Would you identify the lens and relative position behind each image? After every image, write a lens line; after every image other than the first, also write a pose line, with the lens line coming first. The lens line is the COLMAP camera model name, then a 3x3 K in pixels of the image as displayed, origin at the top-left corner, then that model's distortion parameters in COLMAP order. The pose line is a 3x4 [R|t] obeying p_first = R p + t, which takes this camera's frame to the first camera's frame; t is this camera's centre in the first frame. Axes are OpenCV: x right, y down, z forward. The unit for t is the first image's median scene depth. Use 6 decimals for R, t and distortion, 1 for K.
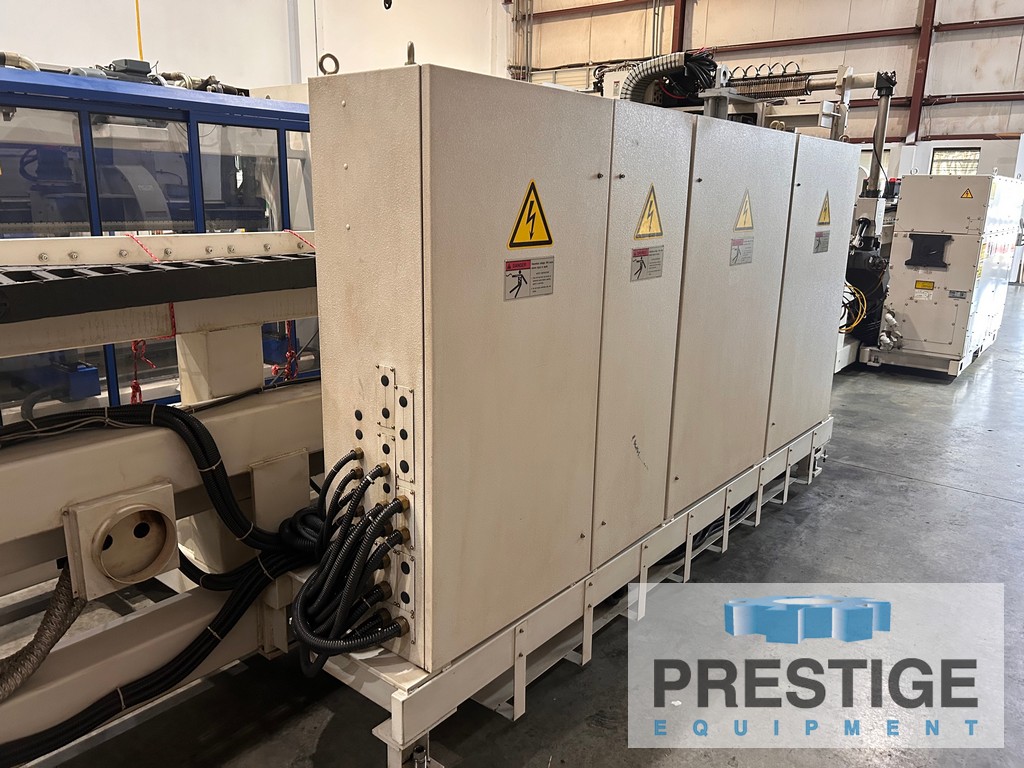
lens RADIAL K [[773.5, 0, 512.9], [0, 773.5, 380.1], [0, 0, 1]] dist [0.003020, -0.023932]
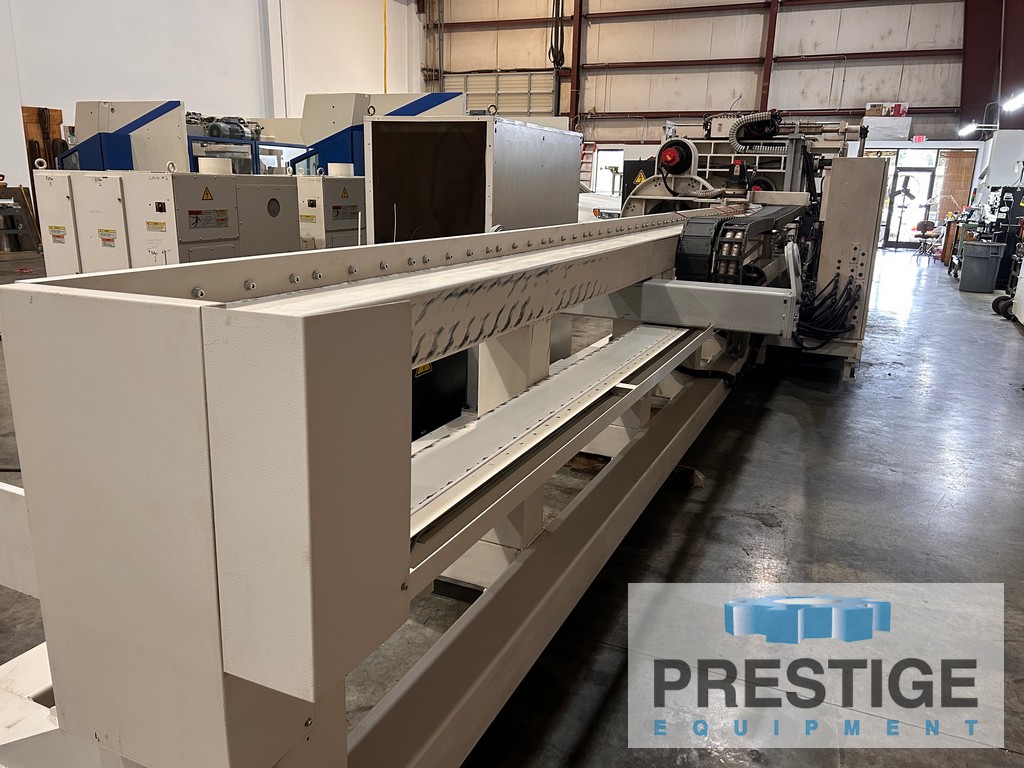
lens RADIAL K [[773.5, 0, 509.7], [0, 773.5, 388.0], [0, 0, 1]] dist [0.003020, -0.023932]
pose [[0.967225, -0.058539, 0.247081, -0.210743], [0.051718, 0.998082, 0.034014, 0.034998], [-0.248599, -0.020120, 0.968398, -0.159472]]
